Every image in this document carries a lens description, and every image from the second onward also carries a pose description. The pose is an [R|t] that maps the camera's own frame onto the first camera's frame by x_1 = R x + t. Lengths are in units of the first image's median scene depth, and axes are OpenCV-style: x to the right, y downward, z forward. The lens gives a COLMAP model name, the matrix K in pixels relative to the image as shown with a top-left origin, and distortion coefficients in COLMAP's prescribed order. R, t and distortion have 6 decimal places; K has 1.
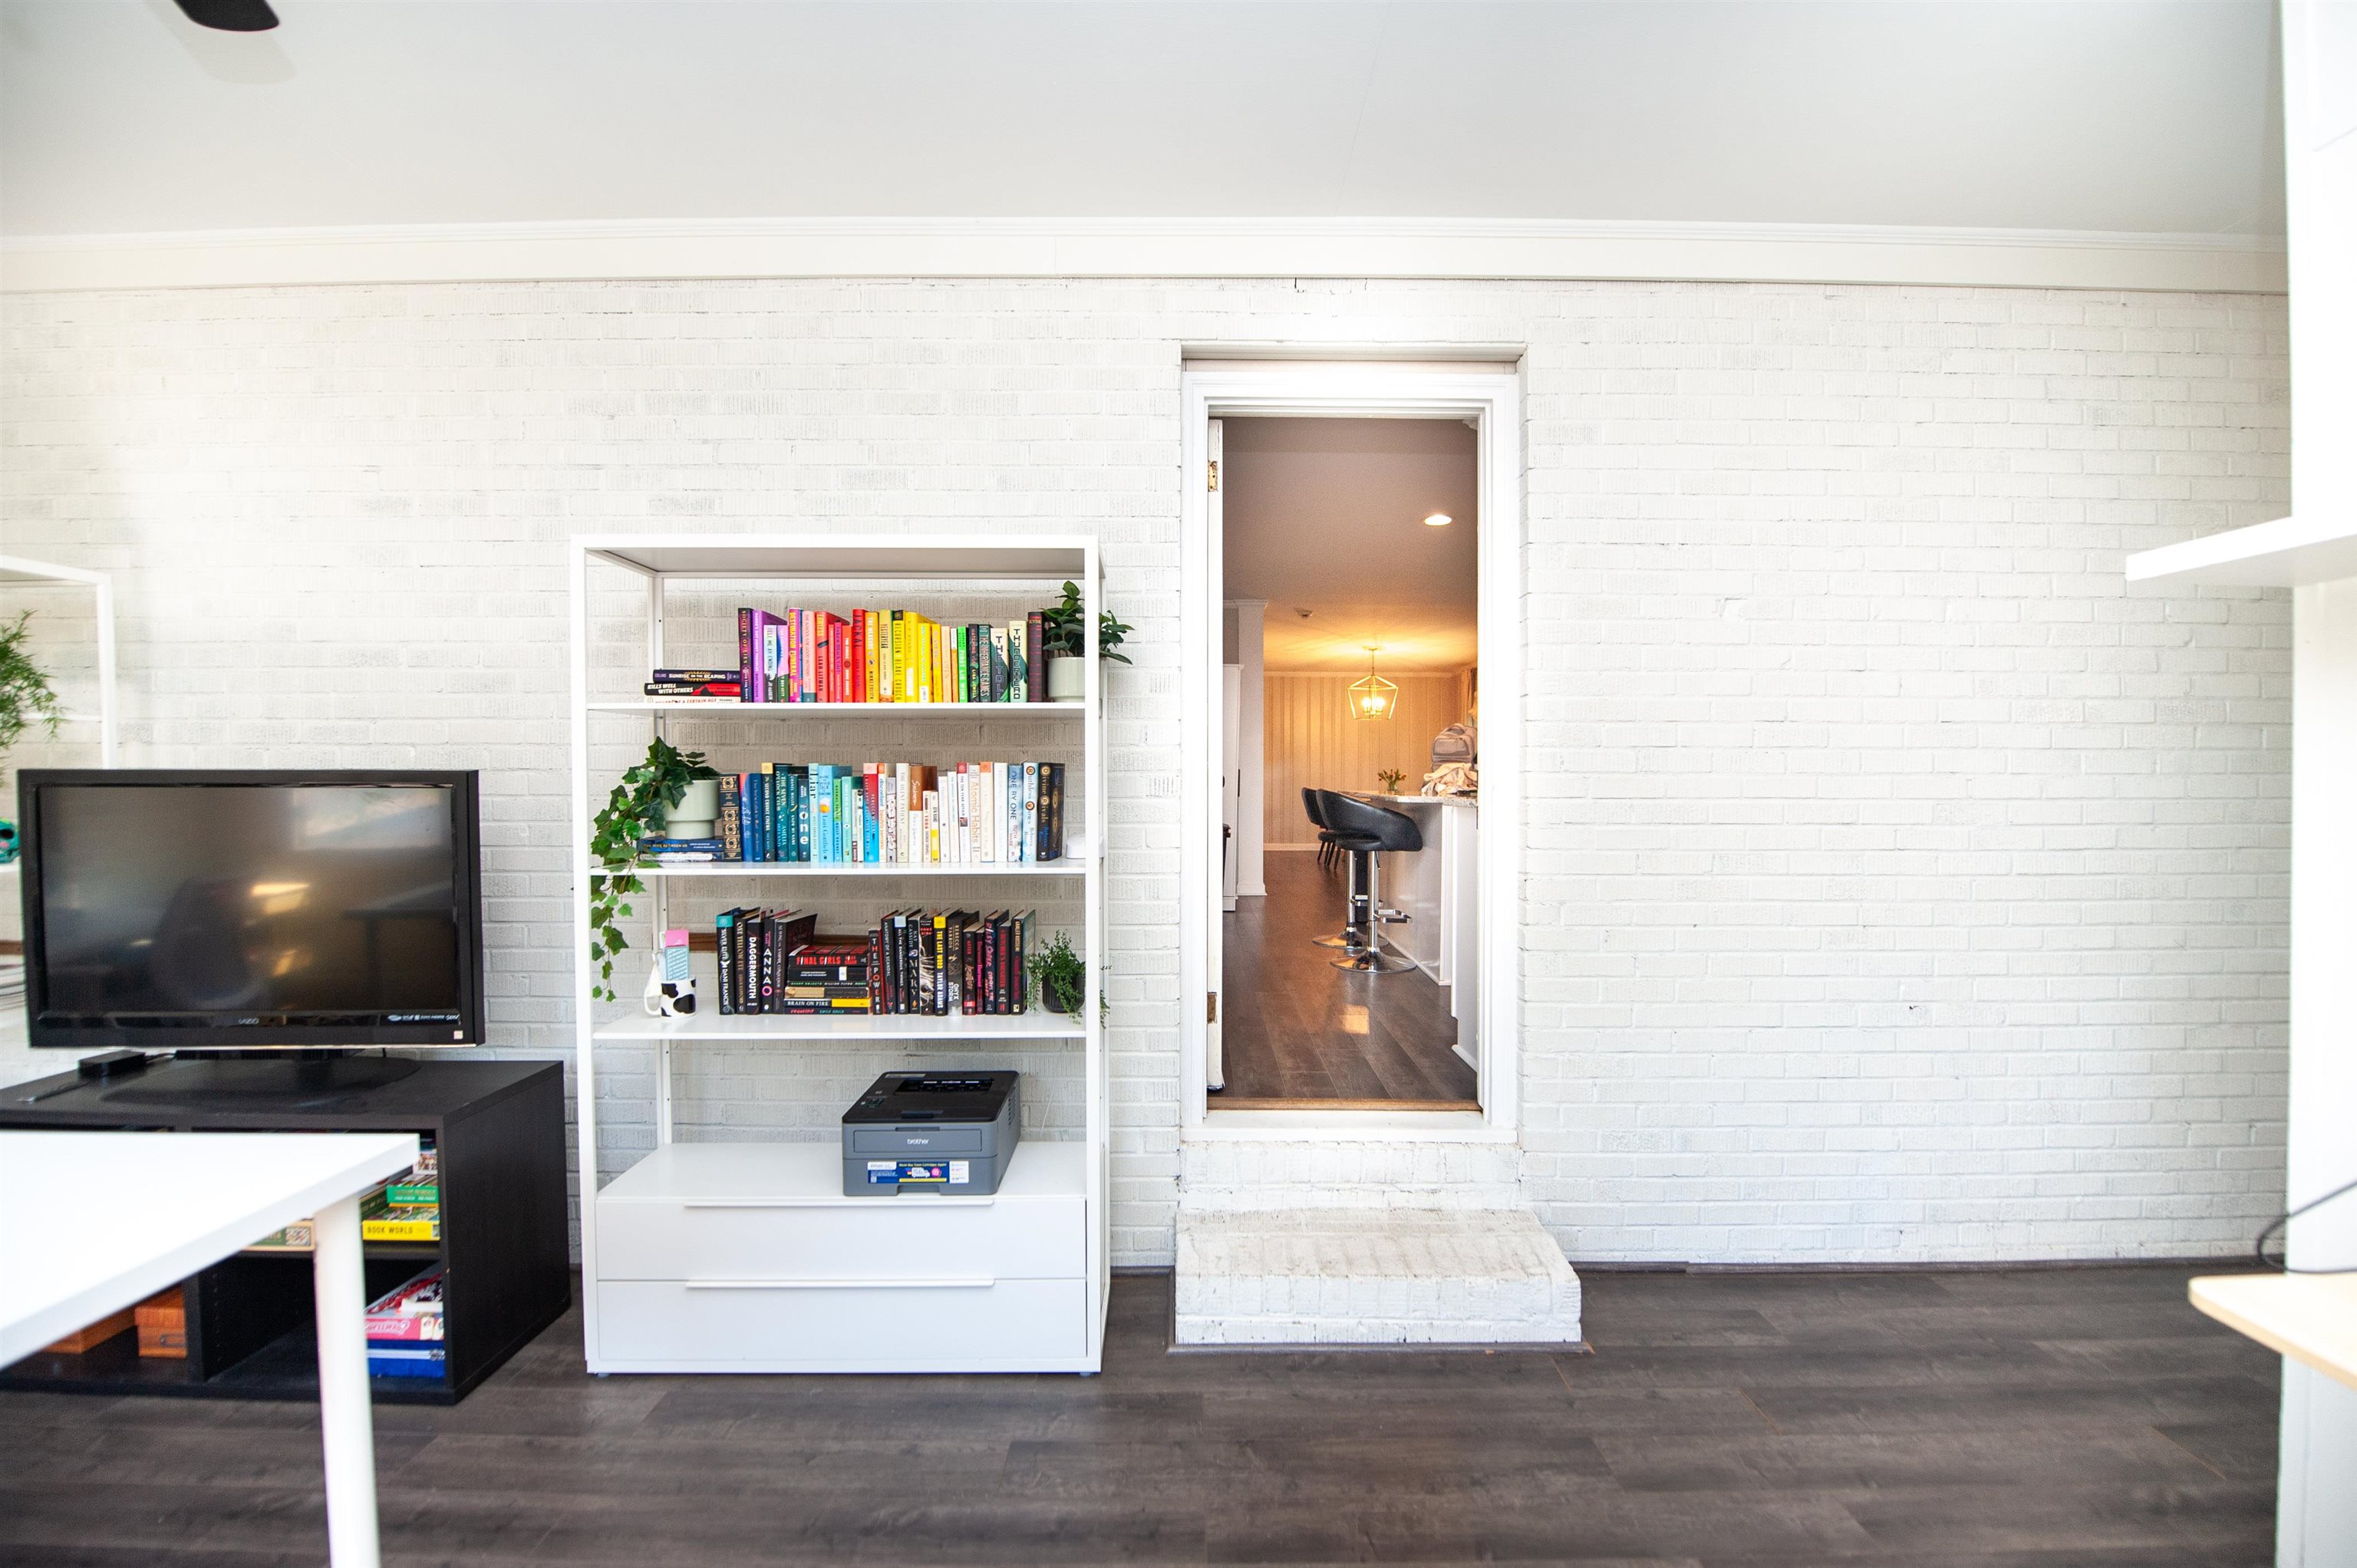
lens RADIAL K [[943.4, 0, 1189.5], [0, 943.4, 788.1], [0, 0, 1]] dist [-0.020906, -0.000604]
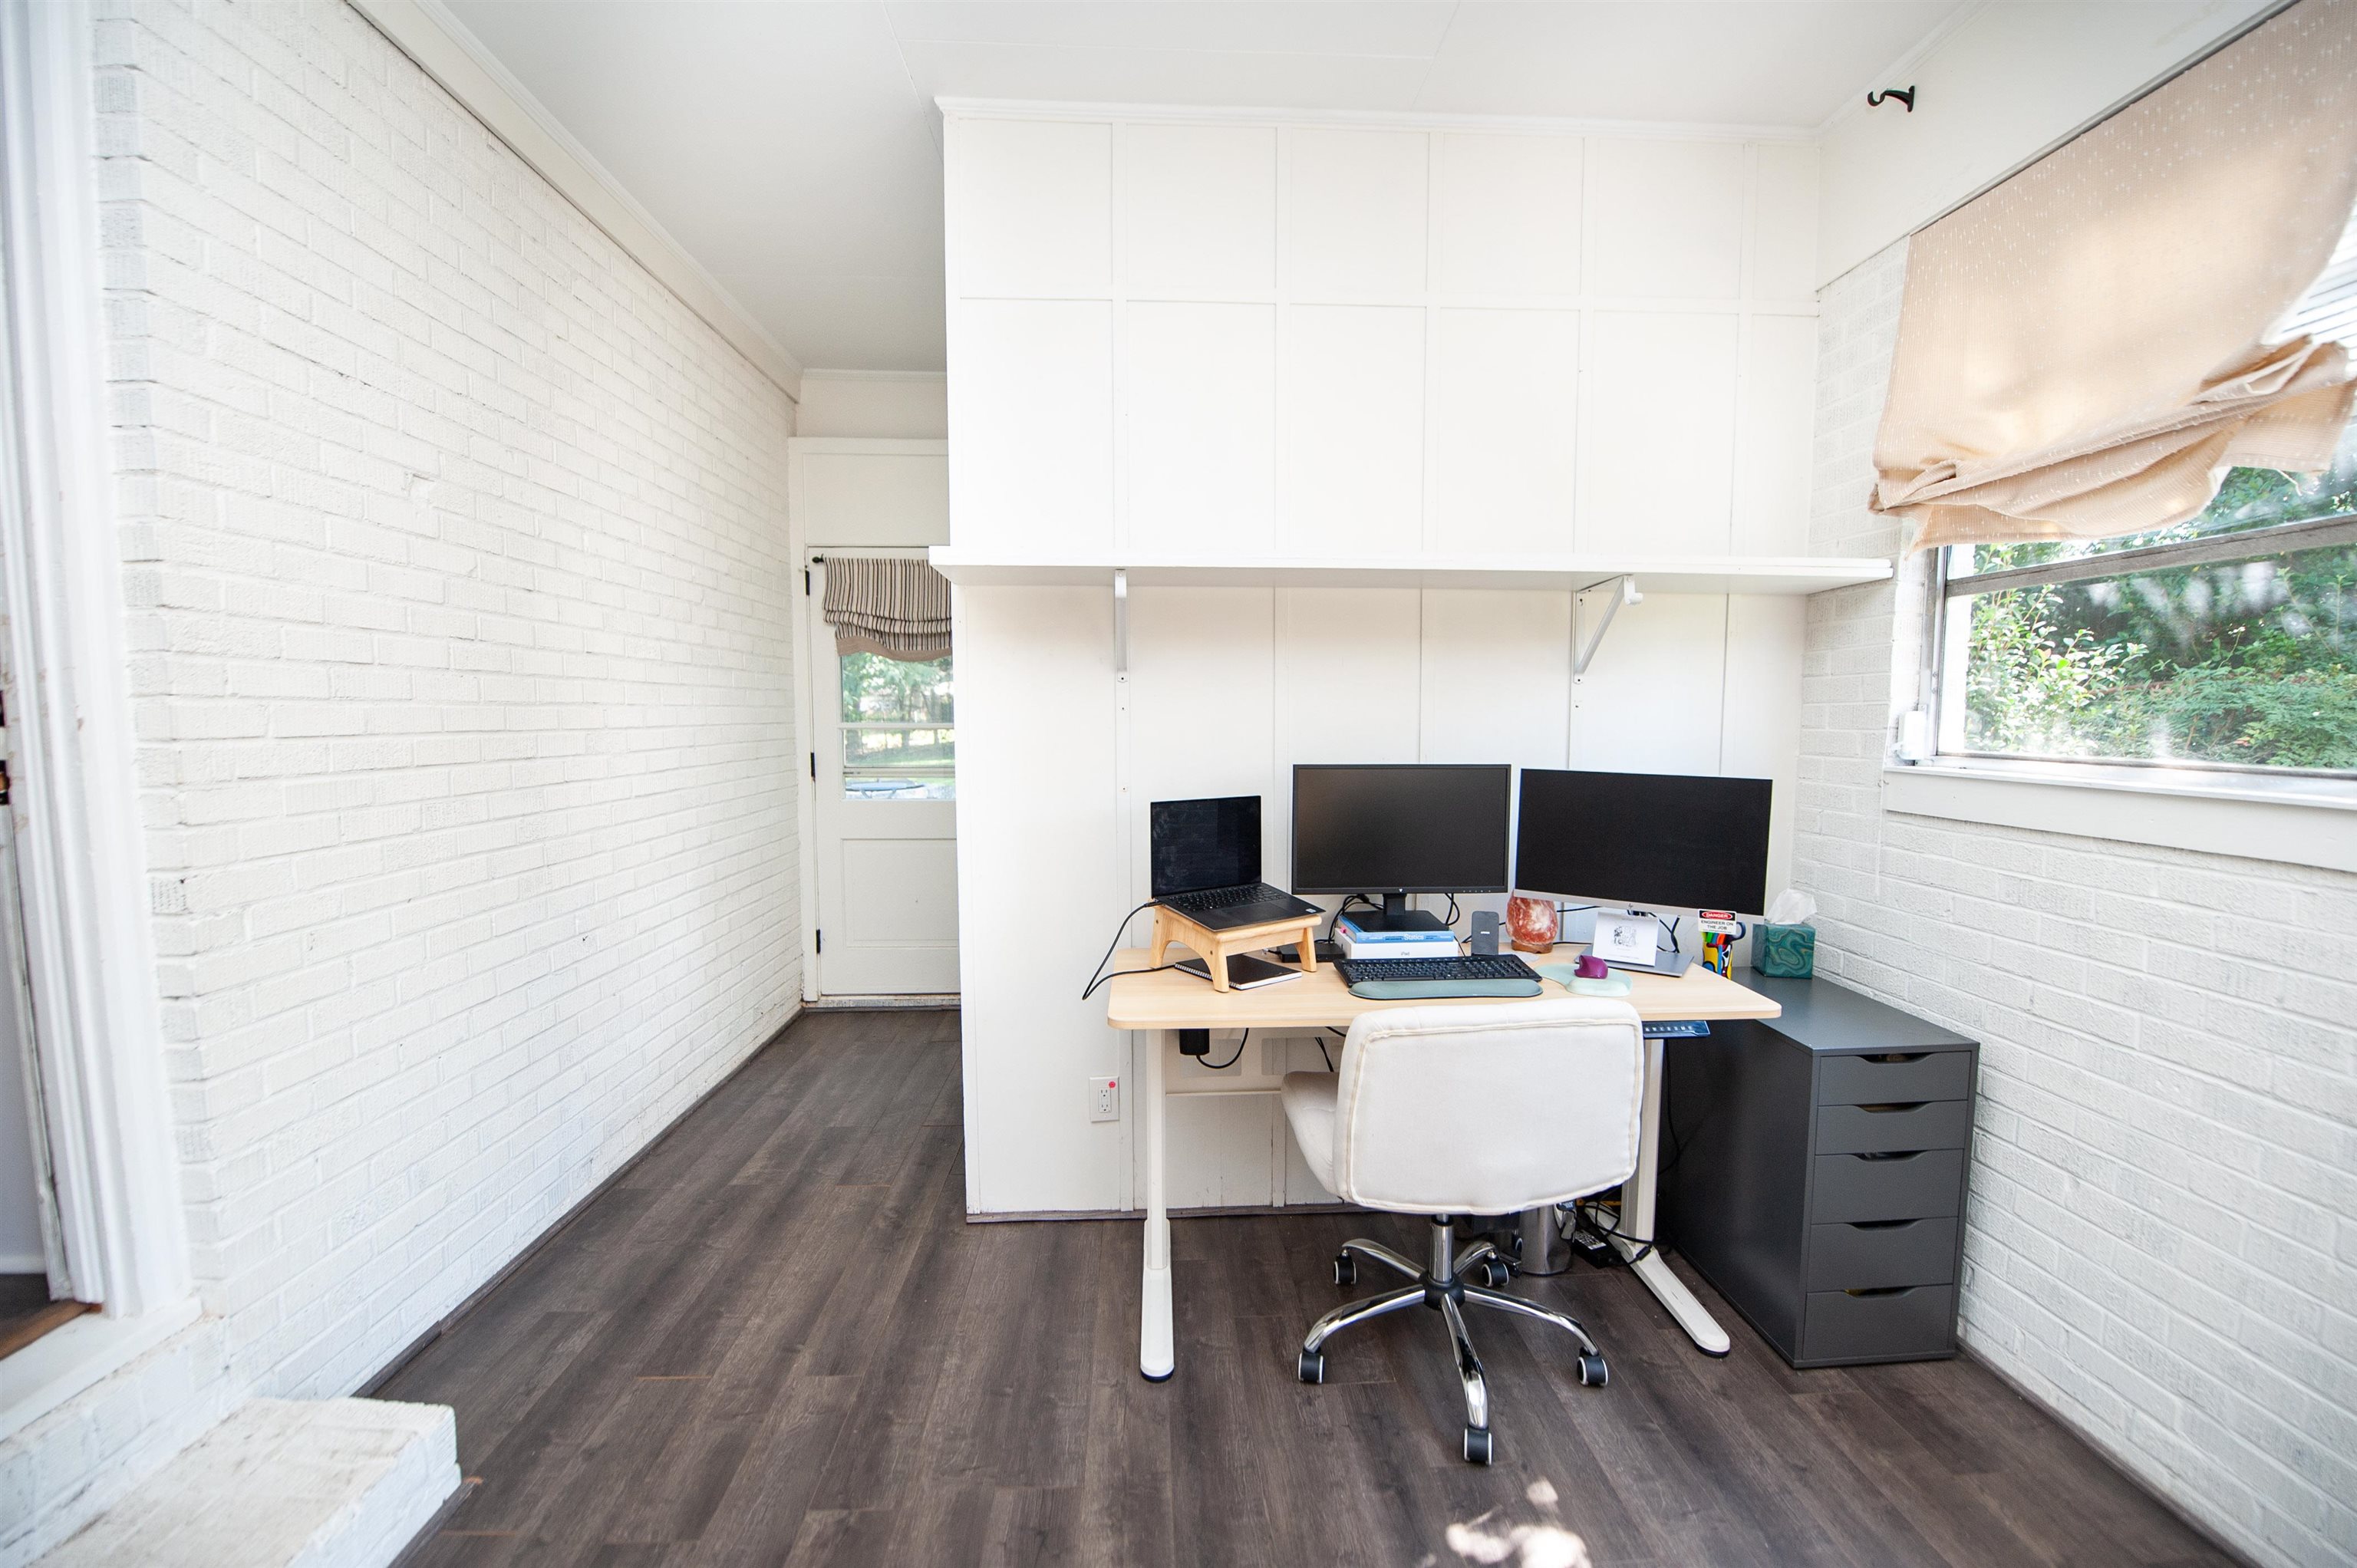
lens RADIAL K [[943.4, 0, 1189.5], [0, 943.4, 788.1], [0, 0, 1]] dist [-0.020906, -0.000604]
pose [[-0.042666, -0.080323, 0.995855, -0.259105], [0.007510, 0.996709, 0.080714, -0.001630], [-0.999061, 0.010923, -0.041922, 0.428621]]
